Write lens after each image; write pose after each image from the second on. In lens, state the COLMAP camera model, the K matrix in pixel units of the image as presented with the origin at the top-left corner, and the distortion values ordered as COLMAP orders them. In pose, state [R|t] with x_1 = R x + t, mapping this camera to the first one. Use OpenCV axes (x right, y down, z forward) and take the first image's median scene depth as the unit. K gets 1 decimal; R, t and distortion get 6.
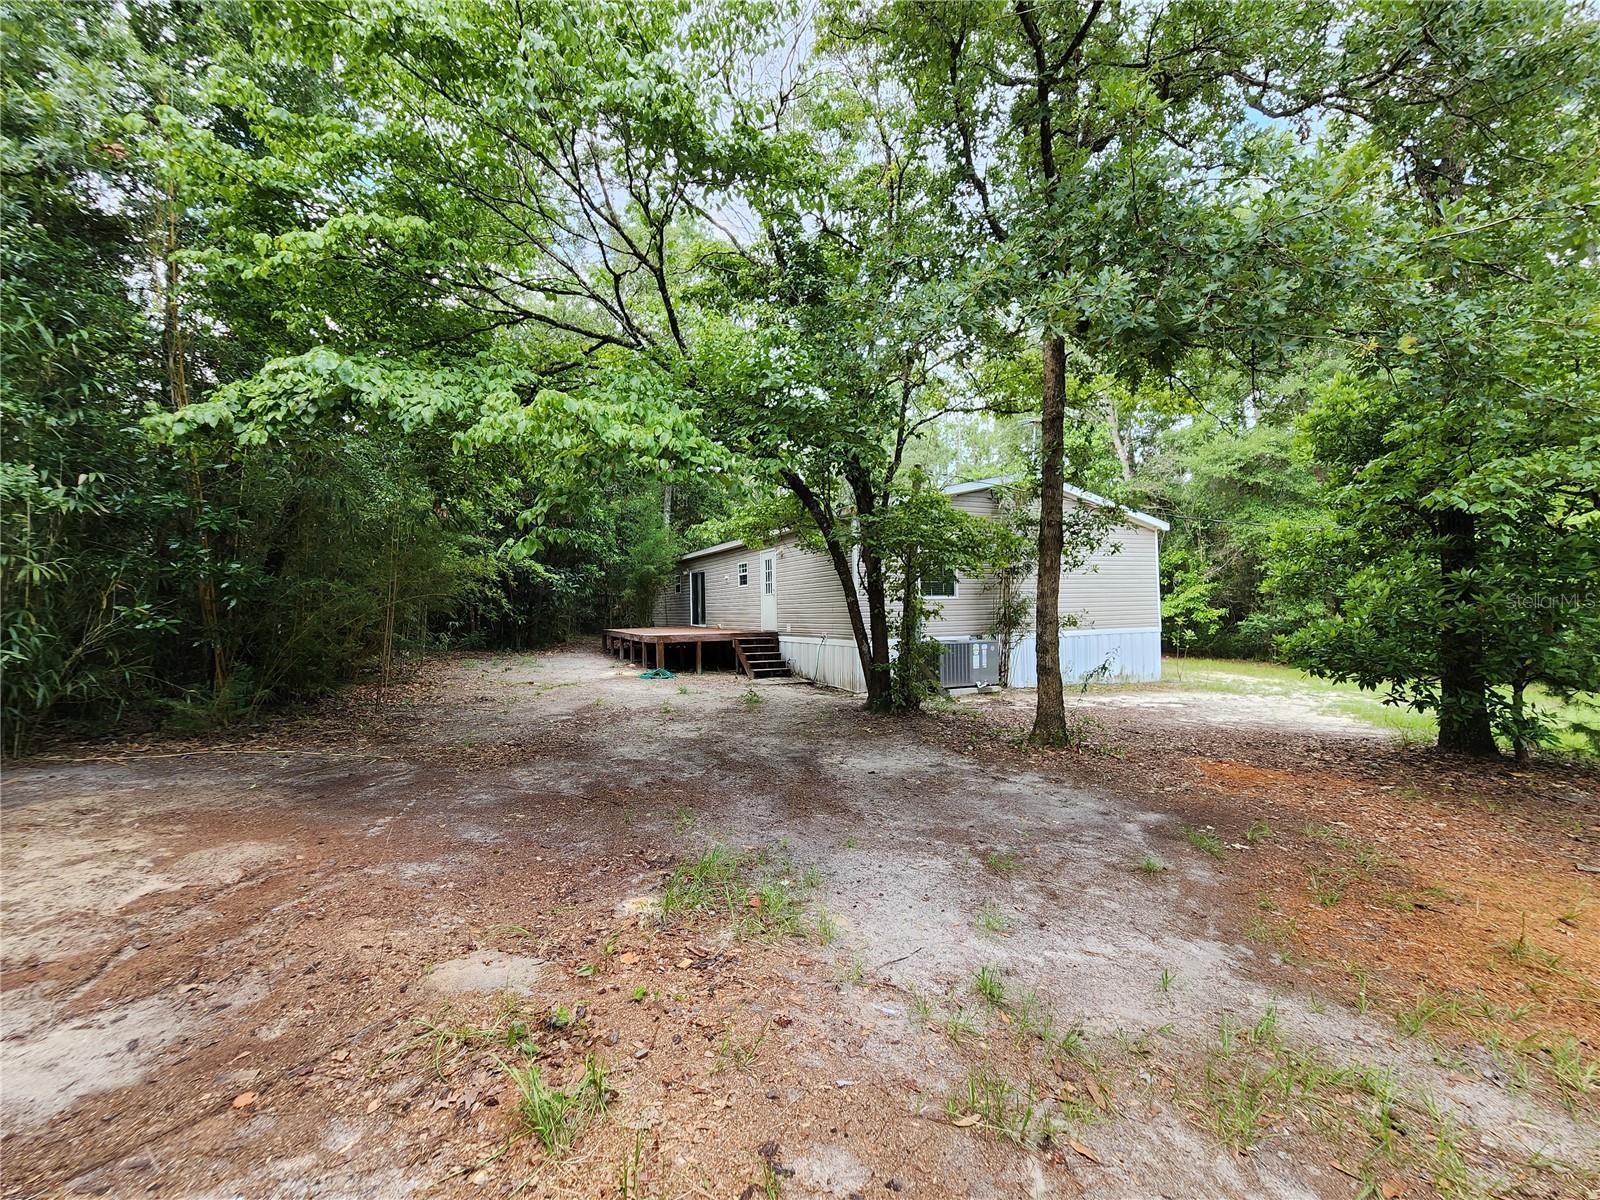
lens RADIAL K [[659.2, 0, 803.6], [0, 659.2, 595.9], [0, 0, 1]] dist [0.002354, -0.001242]
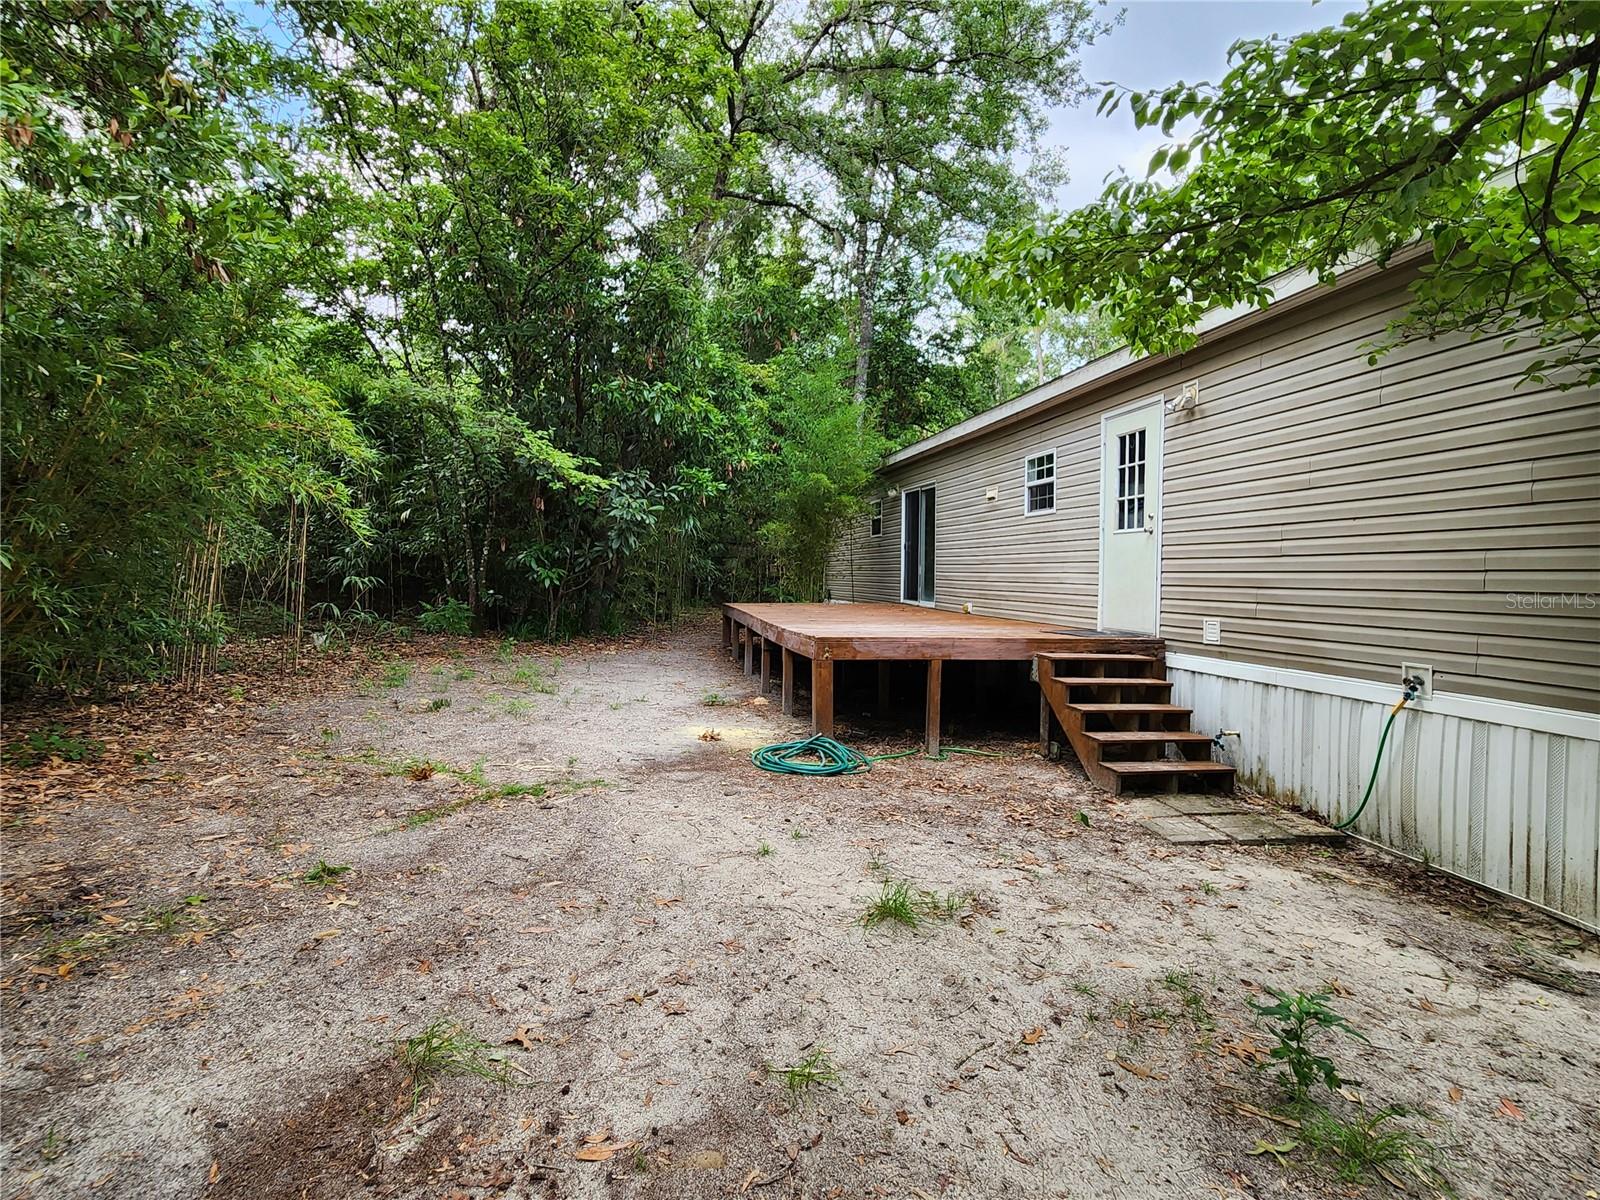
lens RADIAL K [[659.2, 0, 803.6], [0, 659.2, 595.9], [0, 0, 1]] dist [0.002354, -0.001242]
pose [[0.956688, 0.042589, -0.287983, -0.120891], [-0.026400, 0.997857, 0.059871, 0.016592], [0.289915, -0.049675, 0.955762, 0.625847]]
